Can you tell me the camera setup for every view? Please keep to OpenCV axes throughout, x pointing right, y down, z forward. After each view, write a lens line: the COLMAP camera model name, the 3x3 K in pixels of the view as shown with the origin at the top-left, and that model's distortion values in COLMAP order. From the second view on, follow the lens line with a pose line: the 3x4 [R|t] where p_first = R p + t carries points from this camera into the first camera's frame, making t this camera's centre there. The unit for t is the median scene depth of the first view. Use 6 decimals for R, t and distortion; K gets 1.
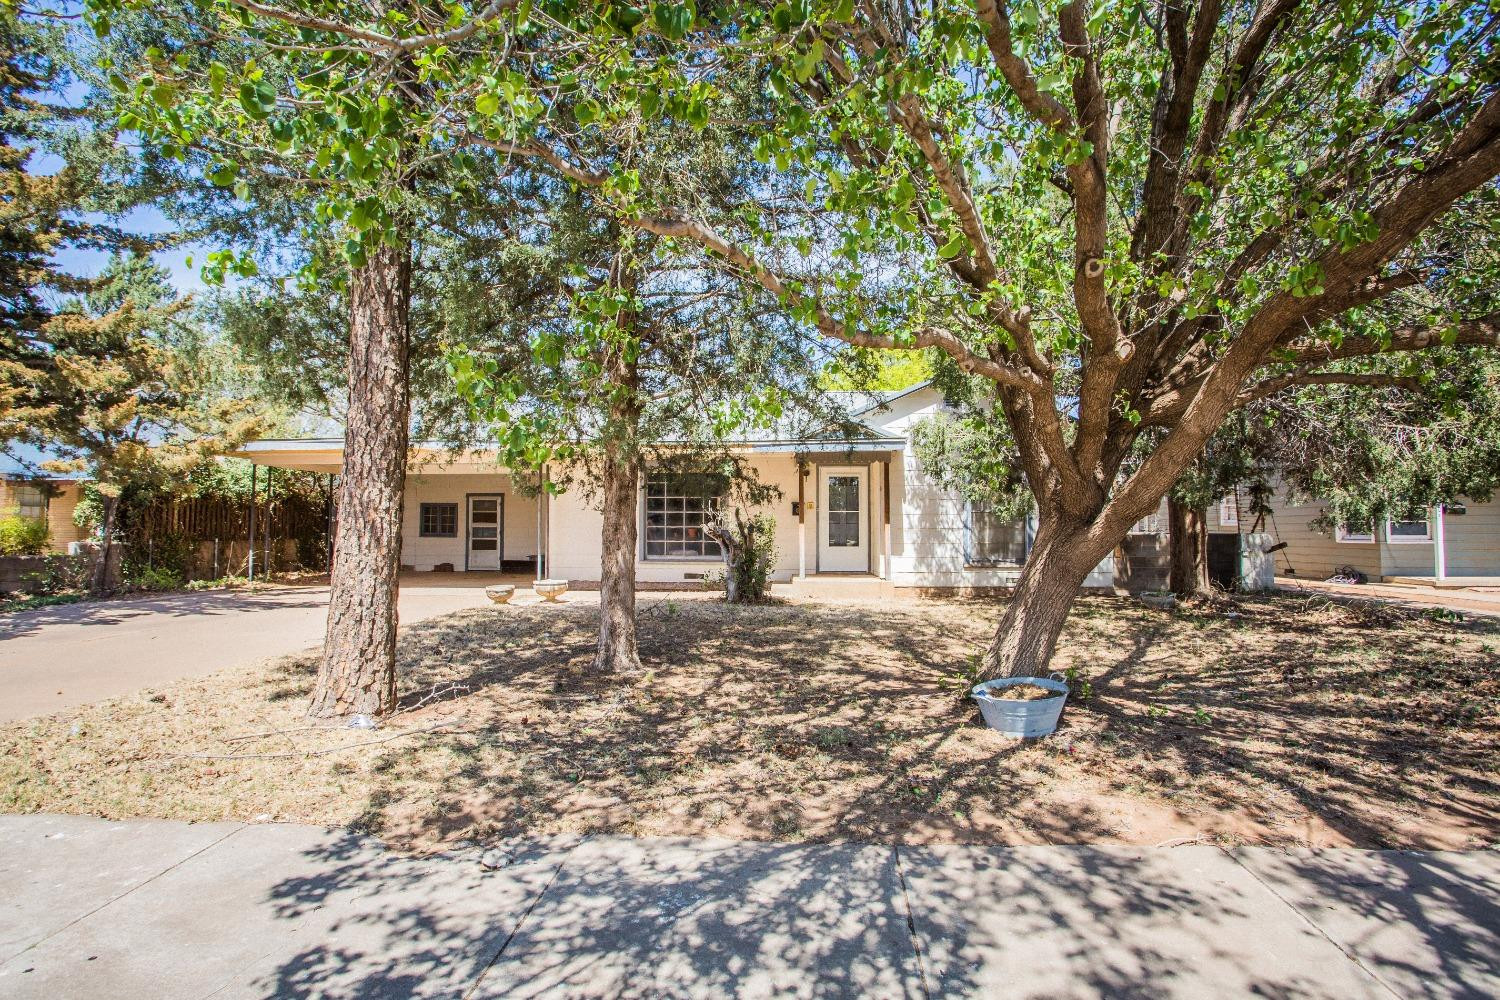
lens RADIAL K [[730.3, 0, 745.5], [0, 730.3, 498.7], [0, 0, 1]] dist [-0.078179, 0.040992]
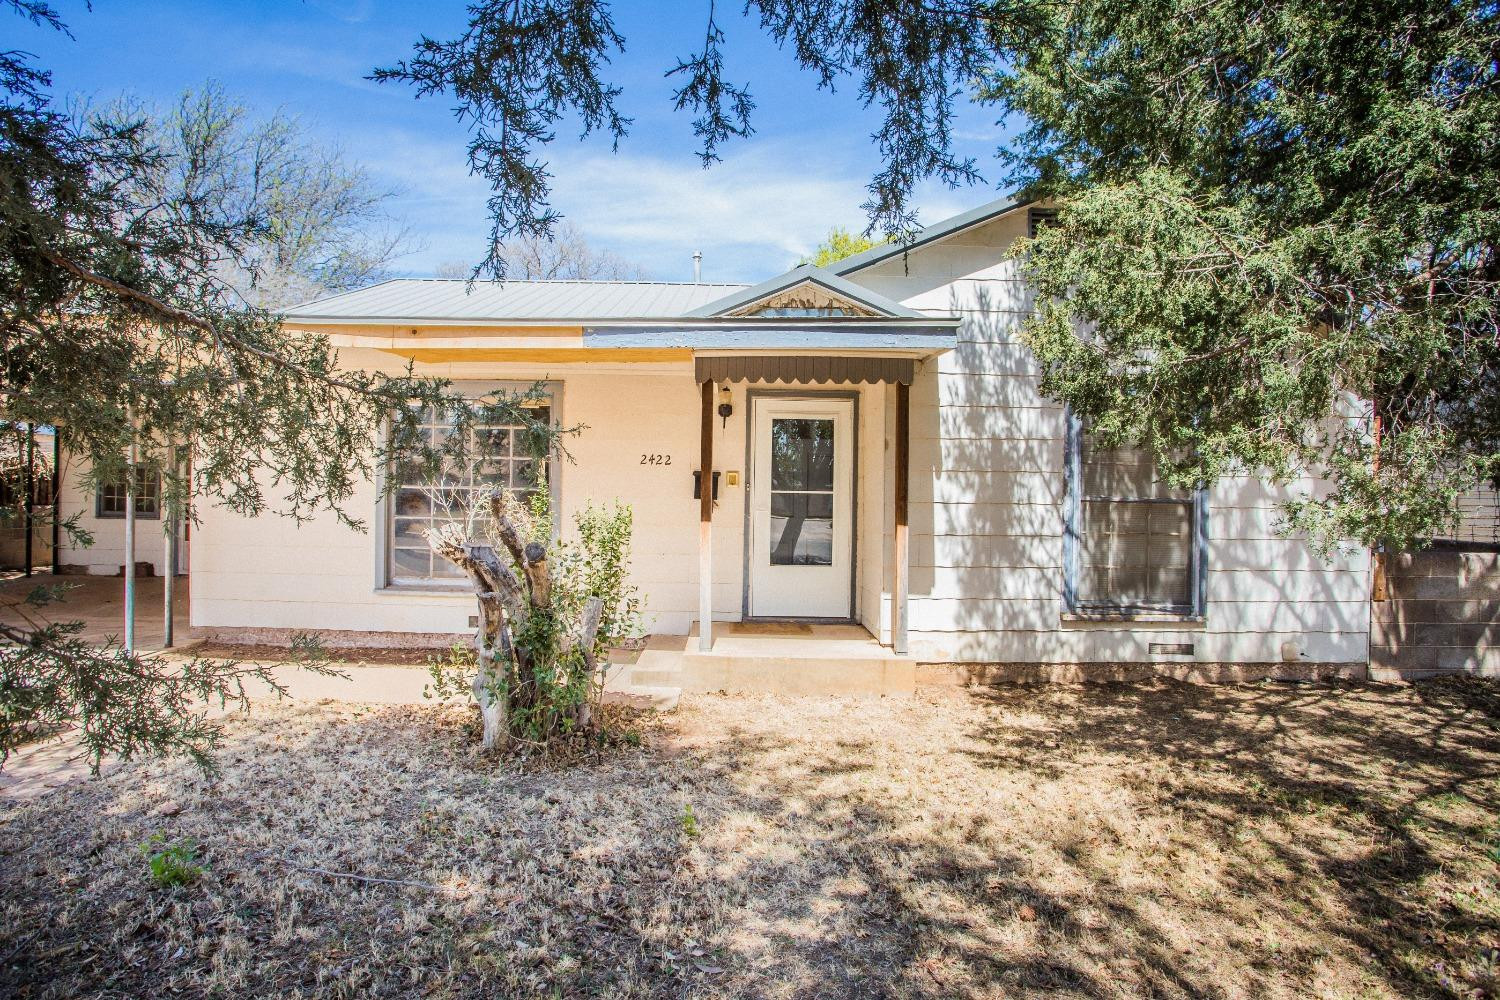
lens RADIAL K [[730.3, 0, 745.5], [0, 730.3, 498.7], [0, 0, 1]] dist [-0.078179, 0.040992]
pose [[0.997824, 0.014063, 0.064418, 0.072389], [-0.017020, 0.998815, 0.045590, 0.000923], [-0.063700, -0.046588, 0.996881, 0.566388]]
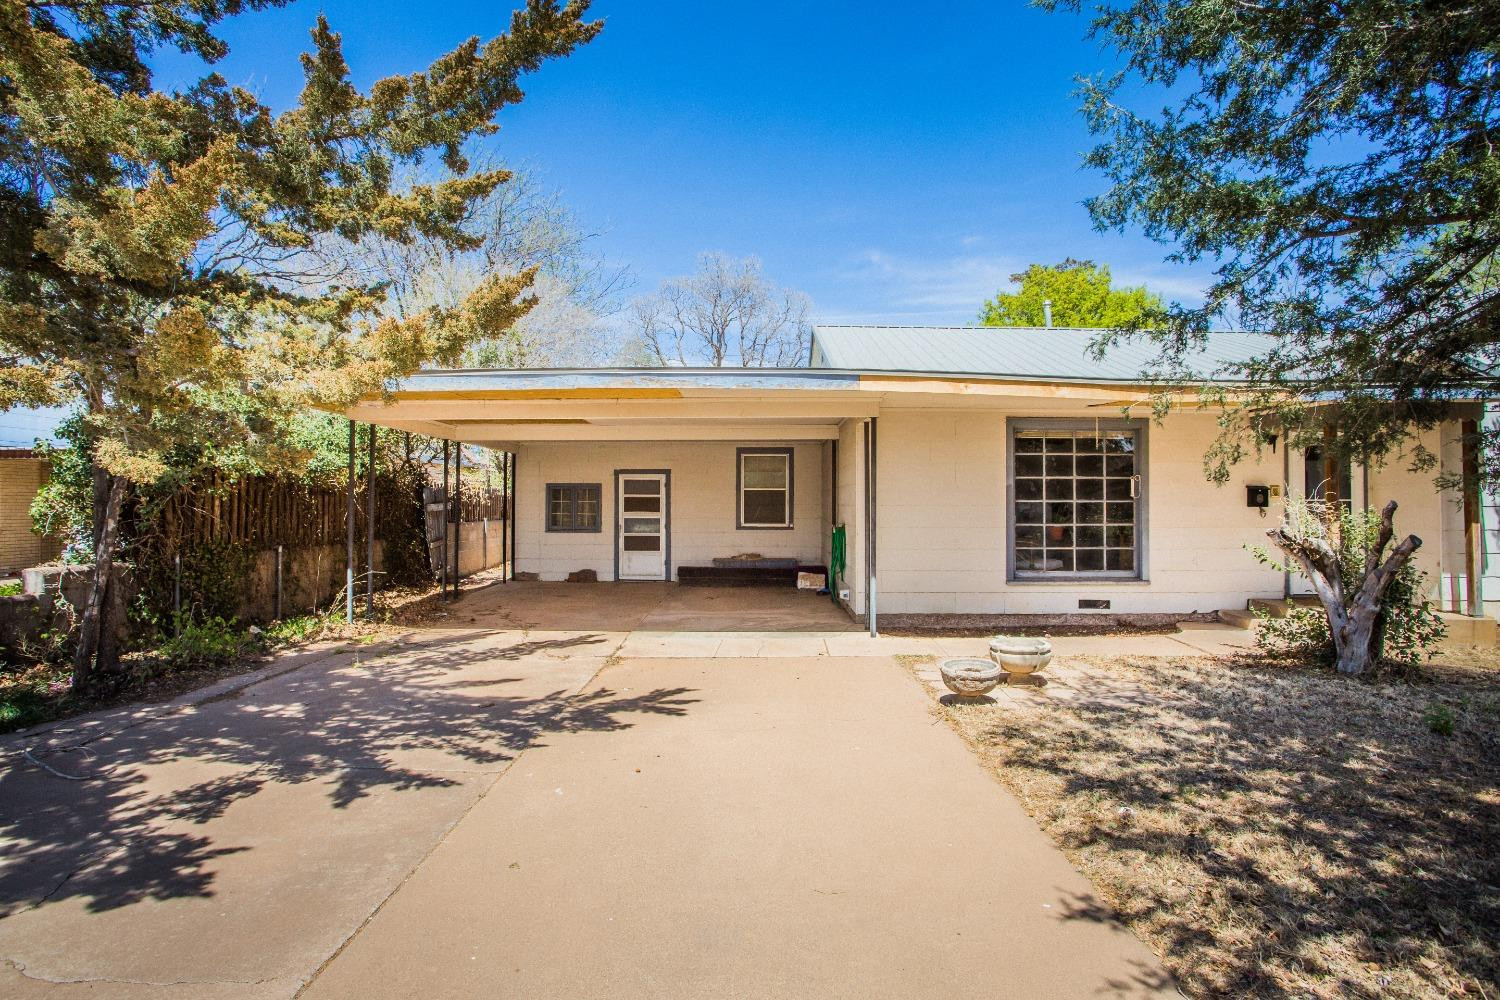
lens RADIAL K [[730.3, 0, 745.5], [0, 730.3, 498.7], [0, 0, 1]] dist [-0.078179, 0.040992]
pose [[0.999342, 0.000217, 0.036276, -0.423531], [-0.001397, 0.999471, 0.032486, -0.003044], [-0.036250, -0.032515, 0.998814, 0.439723]]
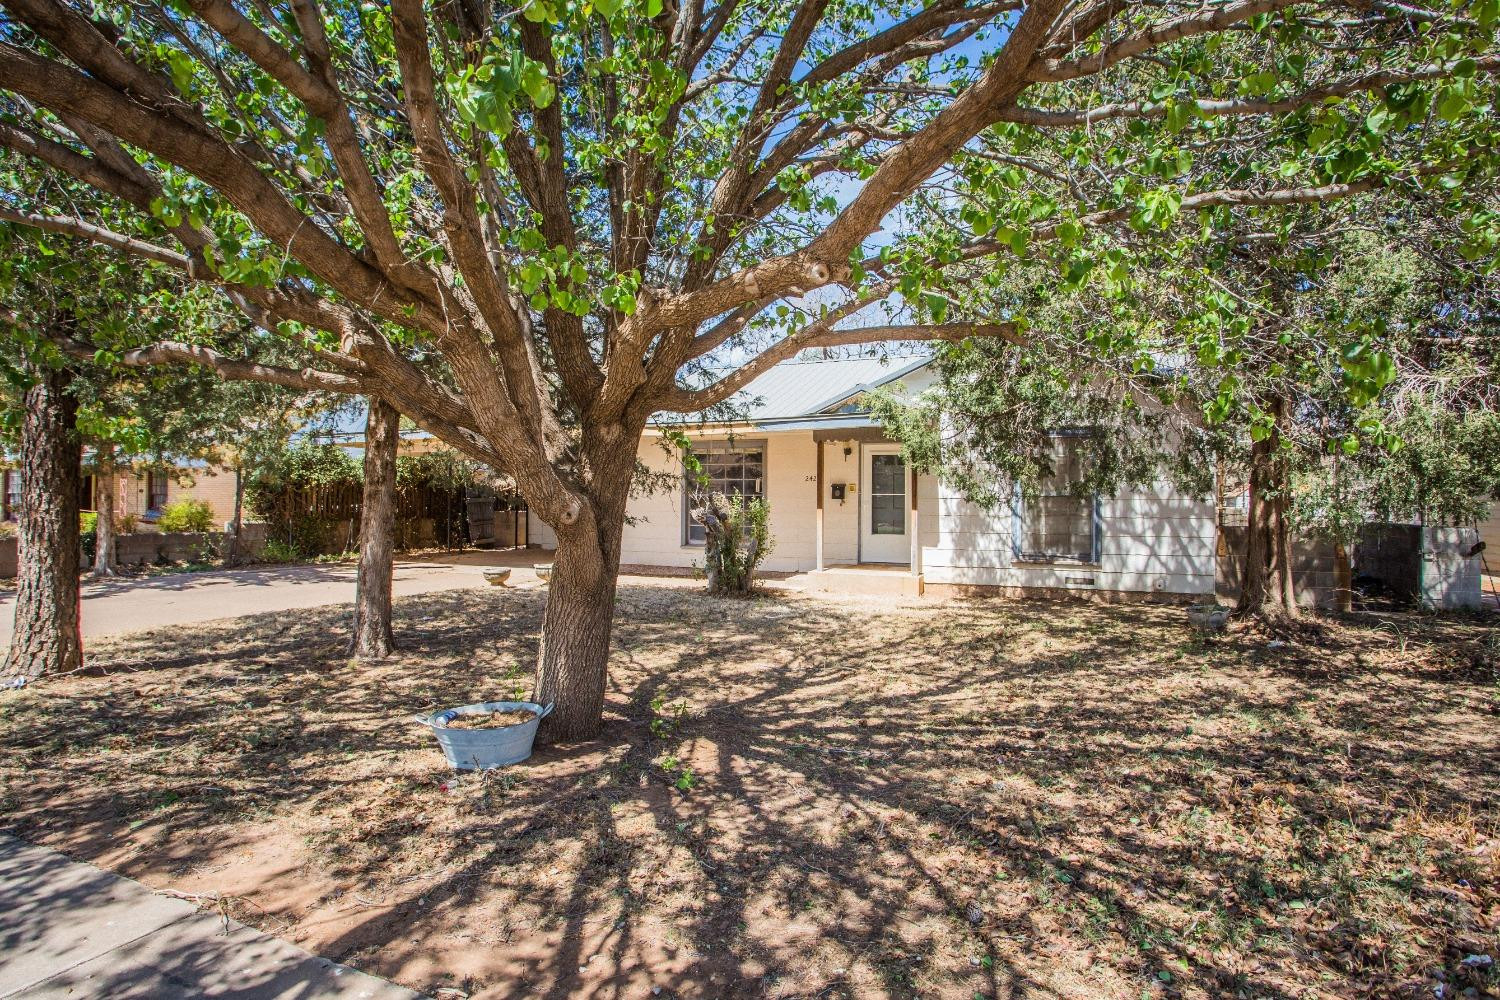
lens RADIAL K [[776.2, 0, 746.5], [0, 776.2, 499.4], [0, 0, 1]] dist [-0.046489, 0.000627]
pose [[0.936756, 0.001860, -0.349979, 0.325937], [0.010495, 0.999387, 0.033402, -0.010444], [0.349827, -0.034962, 0.936162, 0.071405]]
